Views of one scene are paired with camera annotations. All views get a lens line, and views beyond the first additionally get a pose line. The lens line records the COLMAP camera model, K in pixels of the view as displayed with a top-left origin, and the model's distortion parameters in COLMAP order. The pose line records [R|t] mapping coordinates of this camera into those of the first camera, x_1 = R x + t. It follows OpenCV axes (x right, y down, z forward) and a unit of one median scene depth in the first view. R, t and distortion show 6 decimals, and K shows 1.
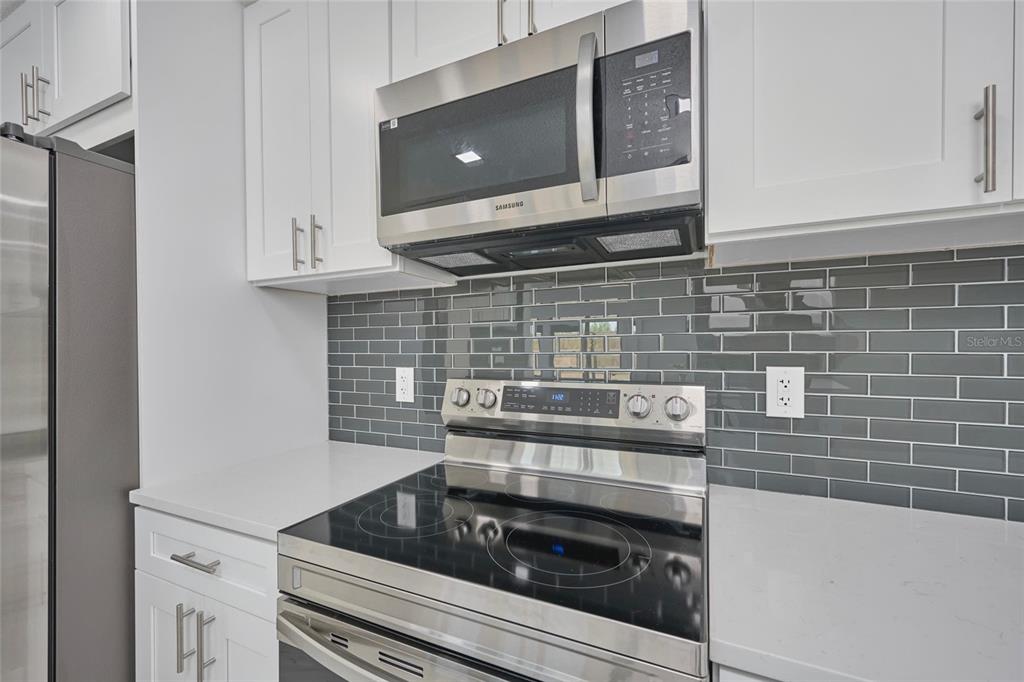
lens RADIAL K [[421.1, 0, 508.9], [0, 421.1, 341.5], [0, 0, 1]] dist [0.003813, 0.000368]
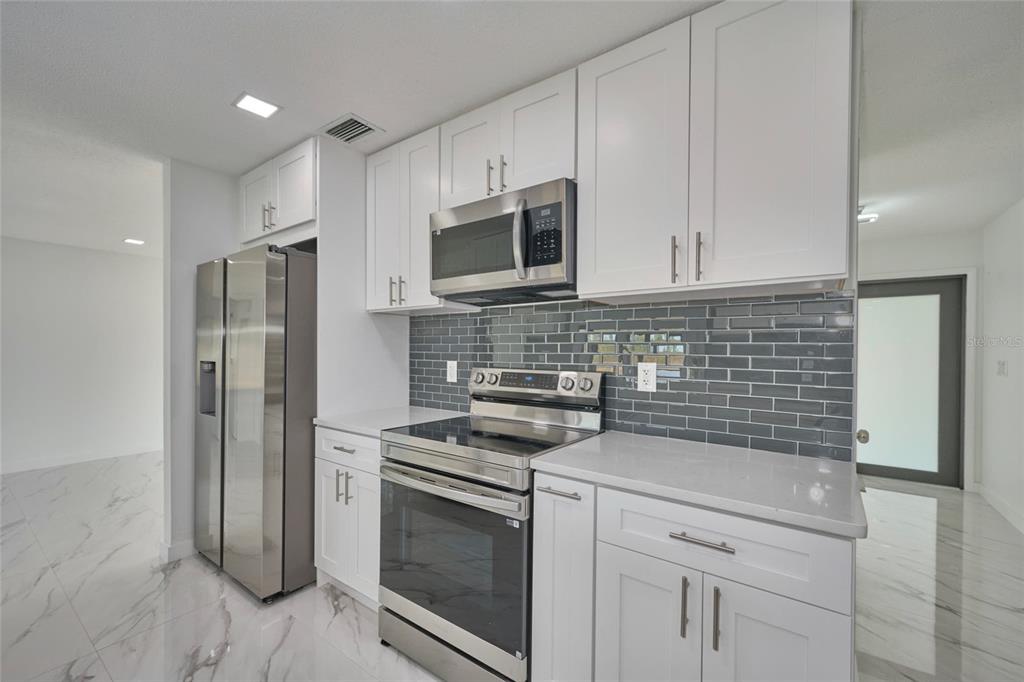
lens RADIAL K [[421.1, 0, 505.0], [0, 421.1, 347.9], [0, 0, 1]] dist [0.003813, 0.000368]
pose [[0.977806, 0.015328, -0.208950, 0.363644], [-0.014114, 0.999874, 0.007301, -0.005155], [0.209035, -0.004190, 0.977899, -0.687038]]
